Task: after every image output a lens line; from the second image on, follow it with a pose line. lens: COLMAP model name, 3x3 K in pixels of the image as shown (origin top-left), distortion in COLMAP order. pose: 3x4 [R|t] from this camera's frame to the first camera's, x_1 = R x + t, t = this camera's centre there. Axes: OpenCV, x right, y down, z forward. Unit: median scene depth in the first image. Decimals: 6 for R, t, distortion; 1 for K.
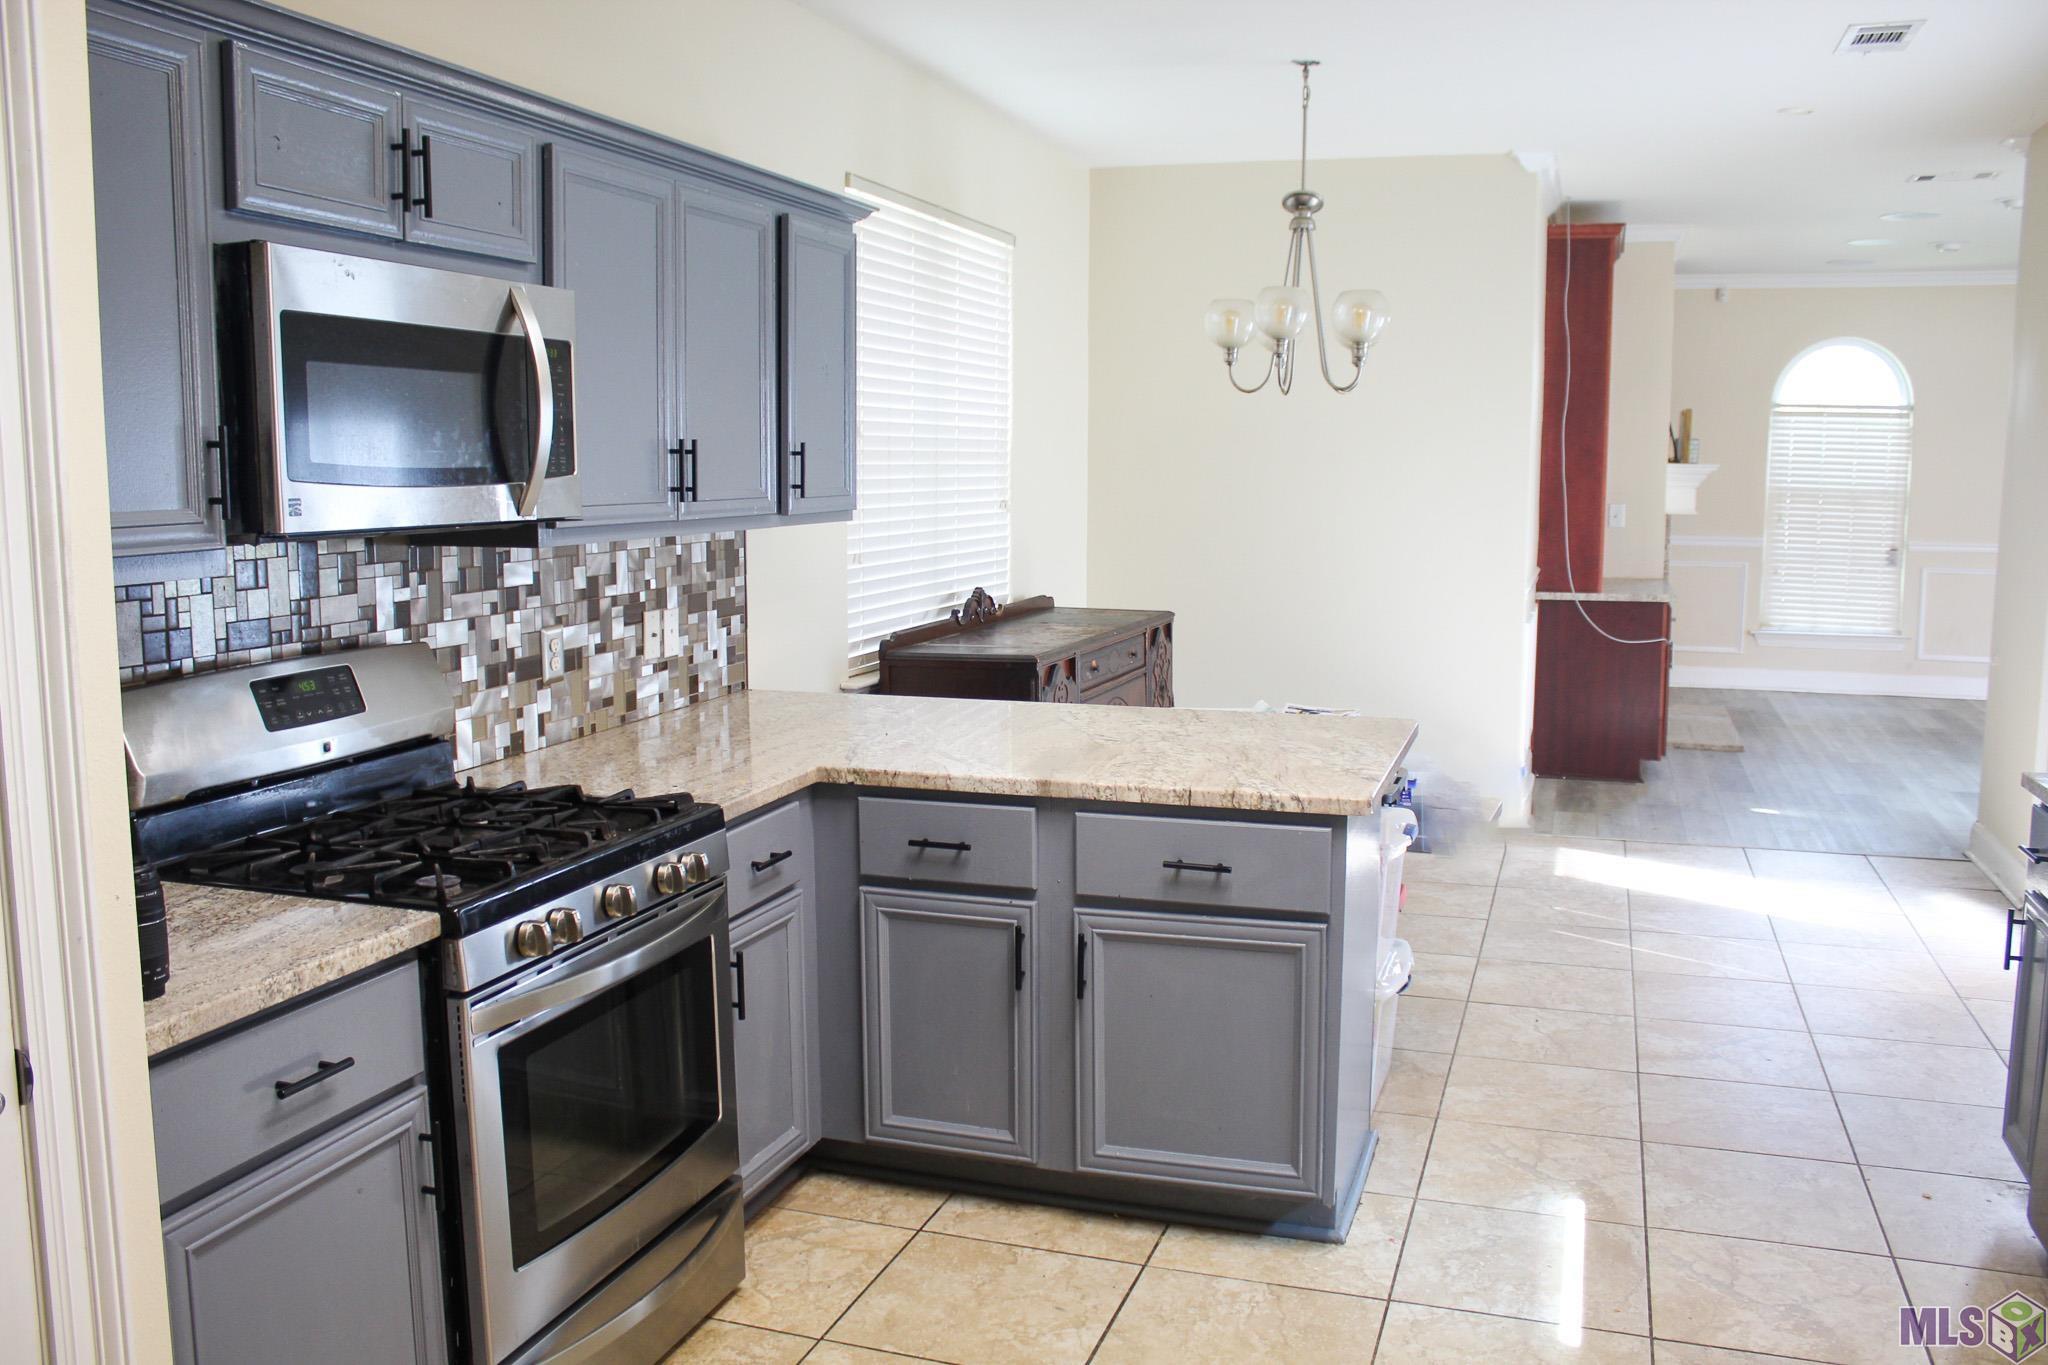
lens RADIAL K [[1682.2, 0, 1024.7], [0, 1682.2, 691.1], [0, 0, 1]] dist [-0.141874, 0.099063]
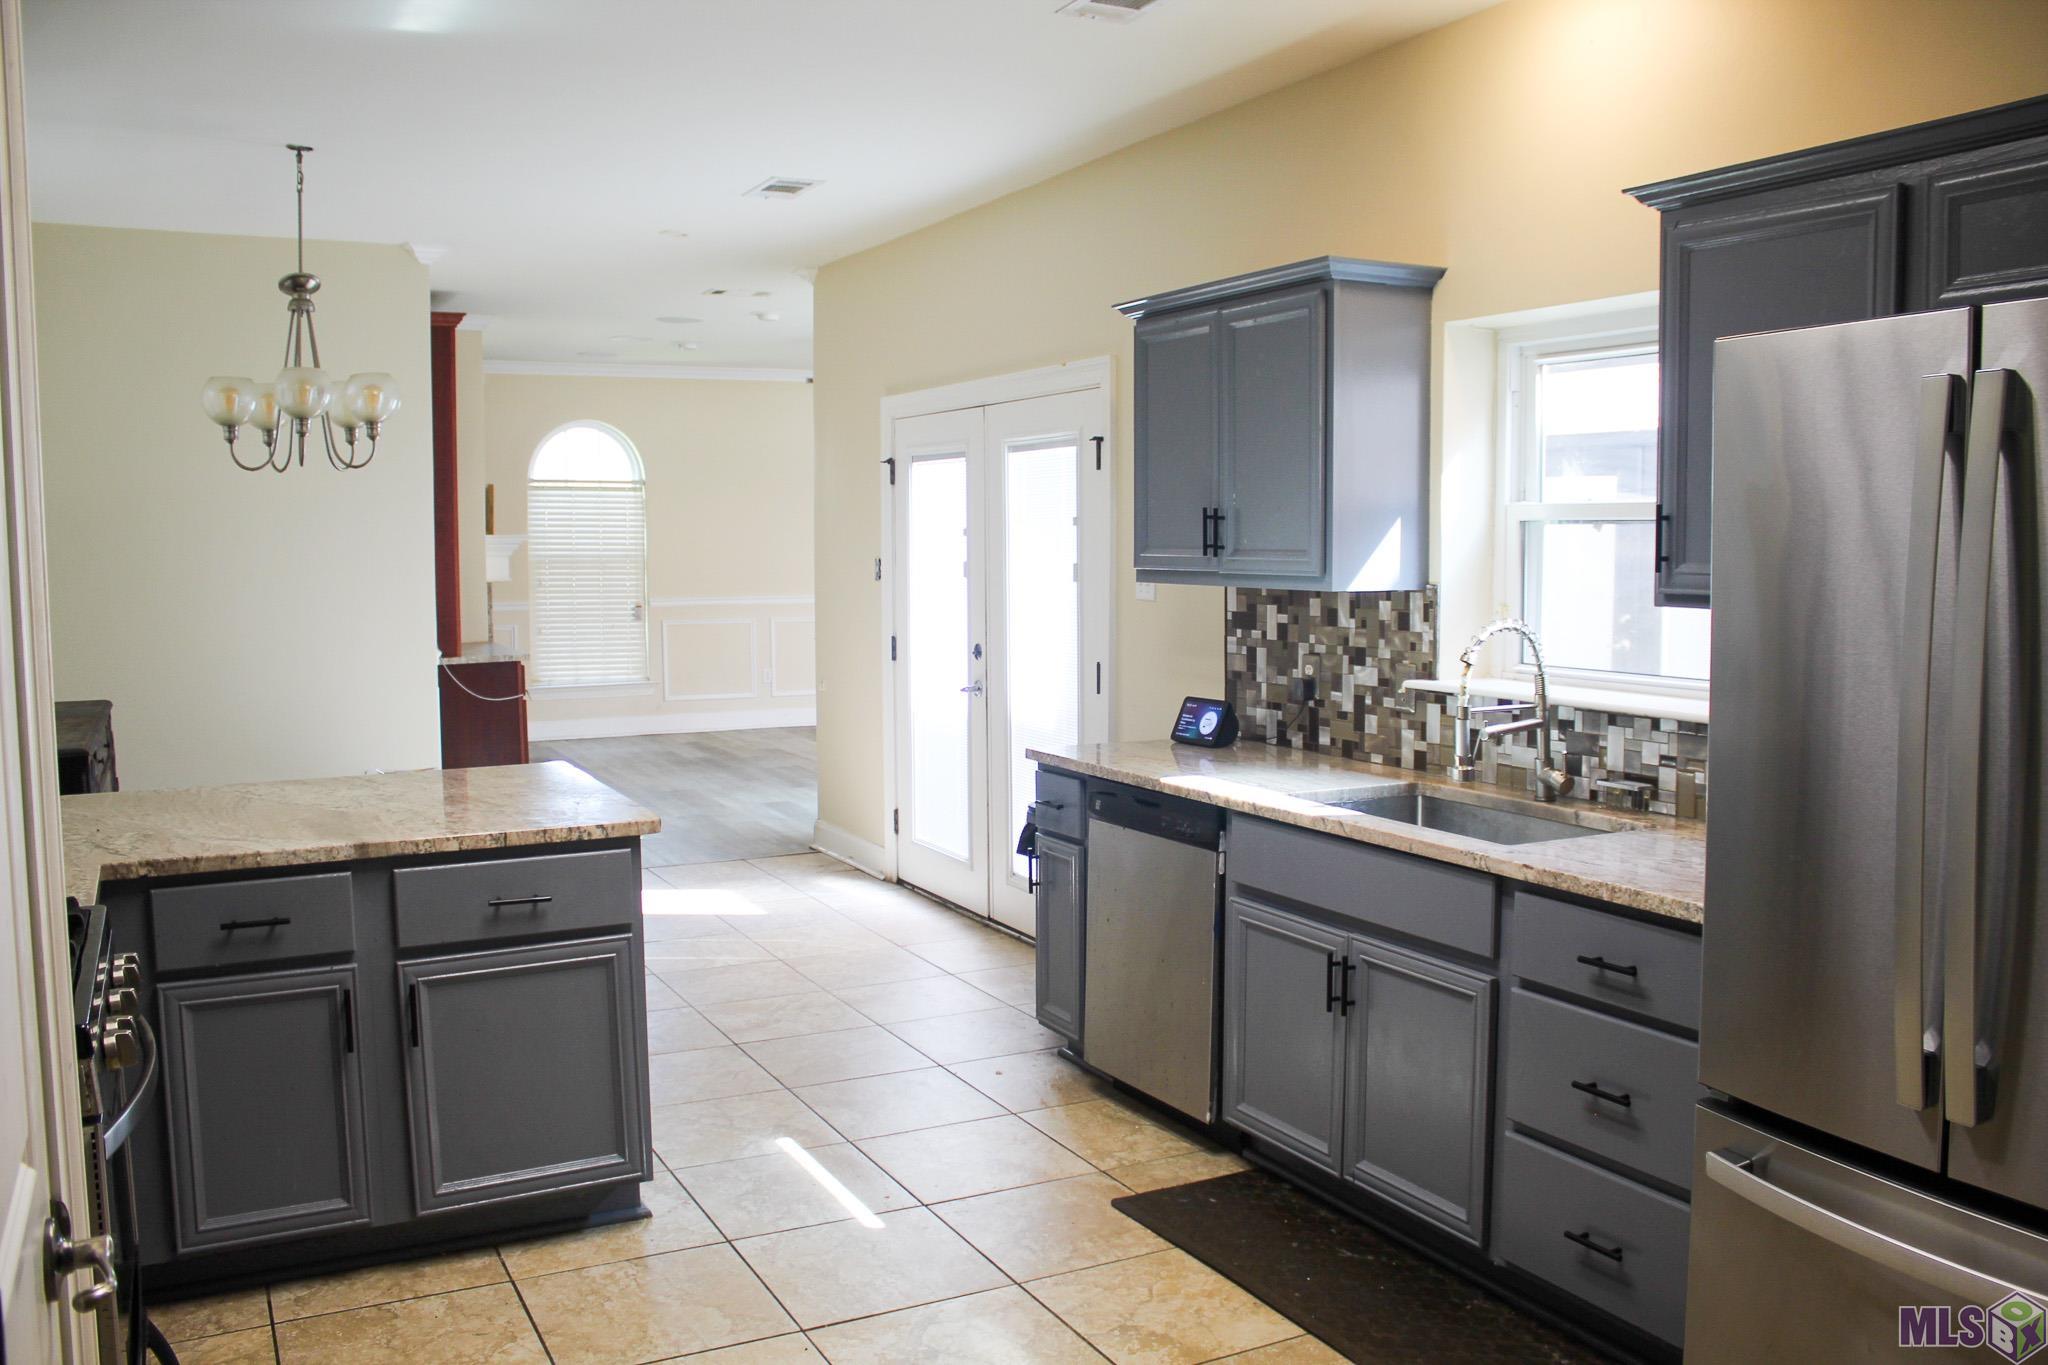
lens RADIAL K [[1682.2, 0, 1019.3], [0, 1682.2, 684.4], [0, 0, 1]] dist [-0.141874, 0.099063]
pose [[0.696523, -0.068736, 0.714235, -0.361818], [0.103605, 0.994604, -0.005317, 0.002899], [-0.710016, 0.077702, 0.699886, -0.001455]]
